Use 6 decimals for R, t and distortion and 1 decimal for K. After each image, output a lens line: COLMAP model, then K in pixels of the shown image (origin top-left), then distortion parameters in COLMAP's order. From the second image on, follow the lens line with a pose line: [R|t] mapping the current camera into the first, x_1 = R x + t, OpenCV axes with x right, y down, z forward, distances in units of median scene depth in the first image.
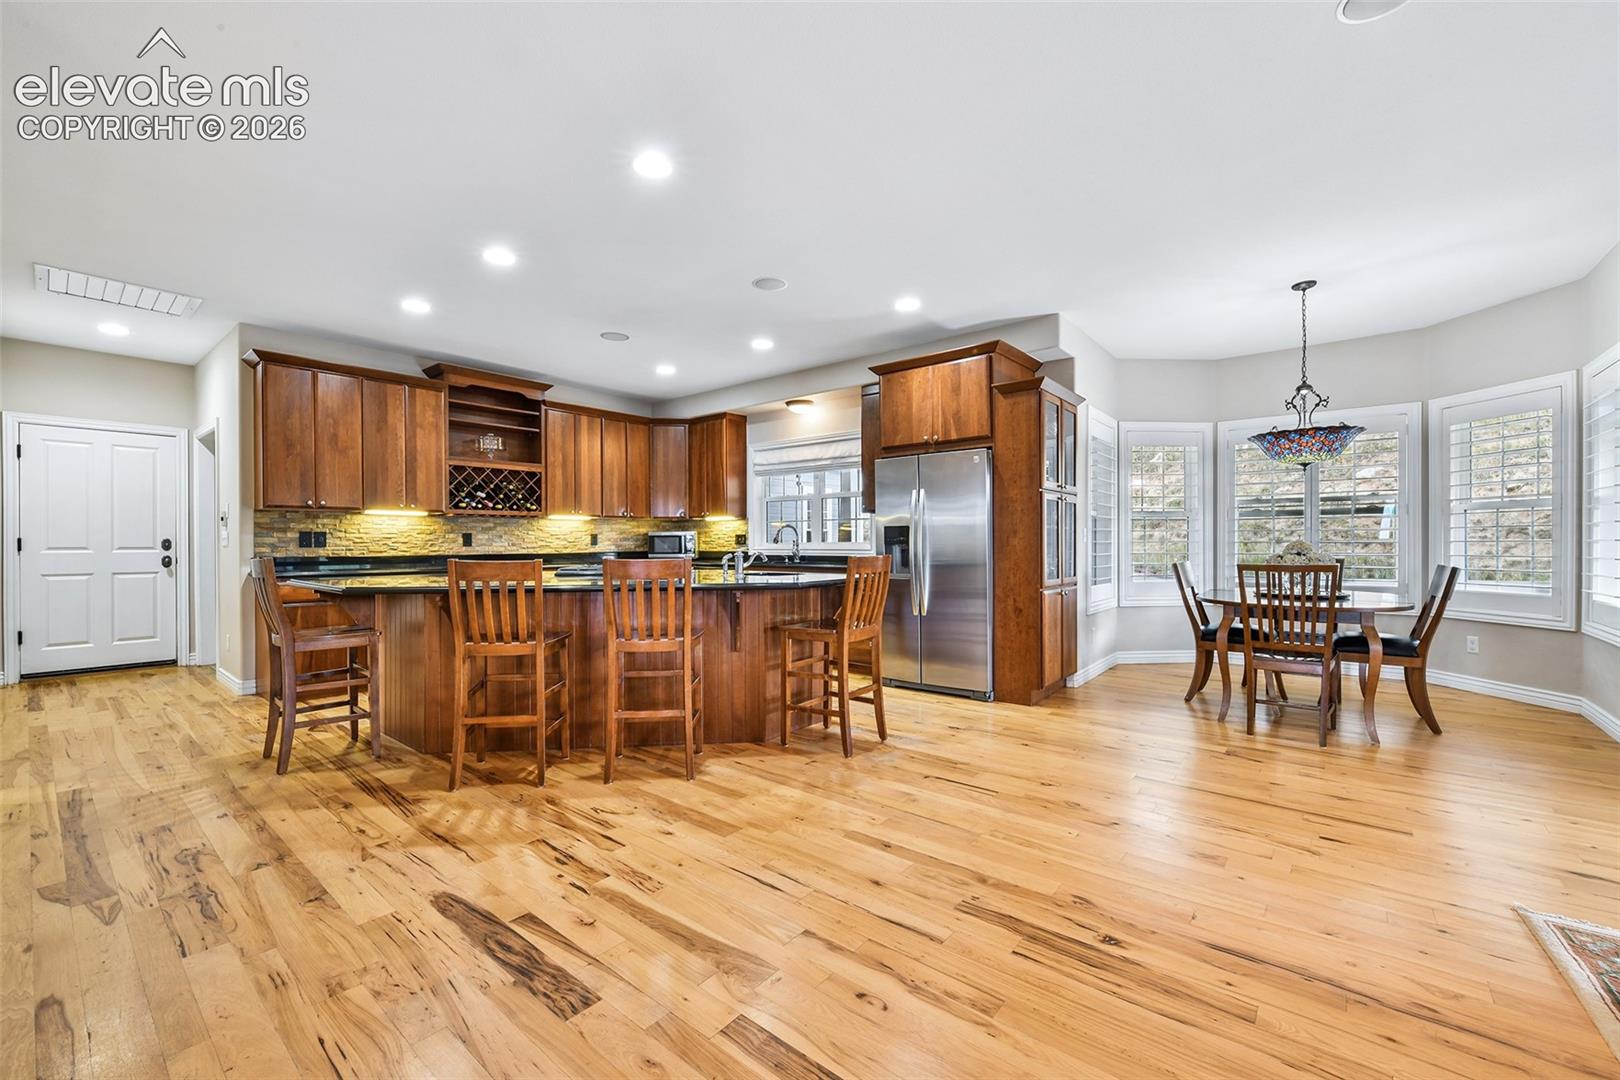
lens RADIAL K [[647.5, 0, 807.2], [0, 647.5, 544.7], [0, 0, 1]] dist [-0.014504, 0.000043]
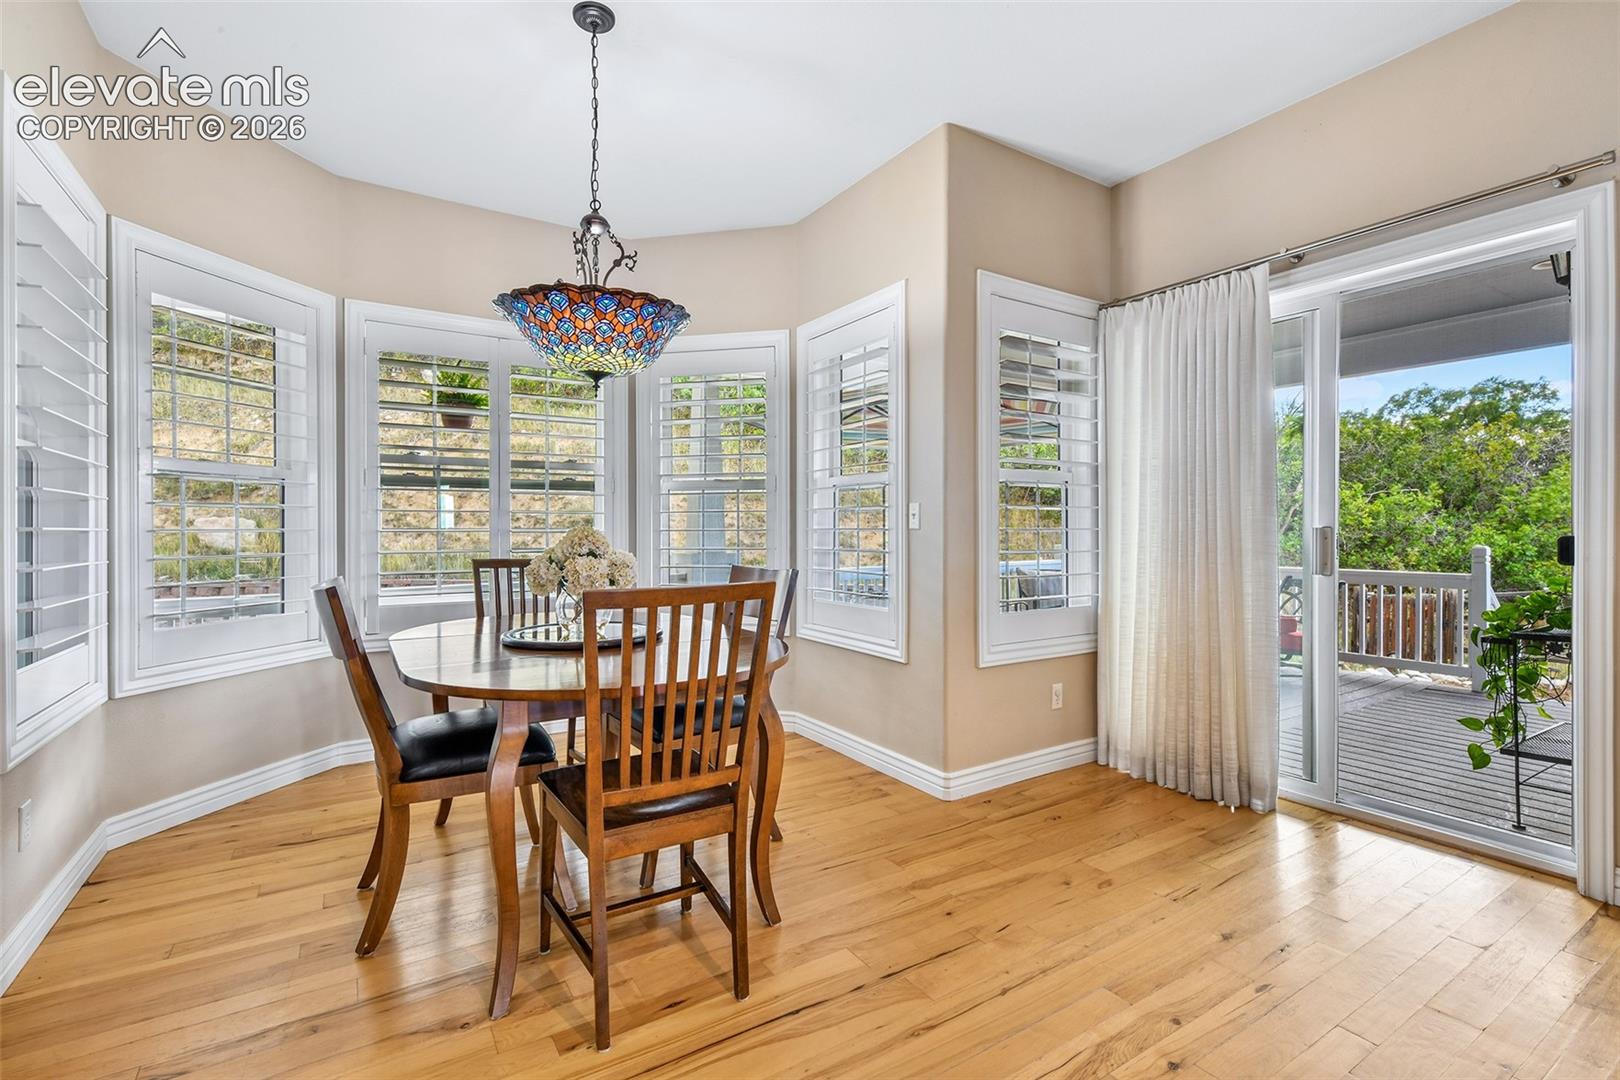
lens RADIAL K [[728.2, 0, 798.7], [0, 728.2, 537.3], [0, 0, 1]] dist [0.003016, -0.000549]
pose [[0.317830, -0.005855, 0.948130, 0.212440], [0.002688, 0.999982, 0.005274, -0.002198], [-0.948144, 0.000873, 0.317840, 0.495225]]
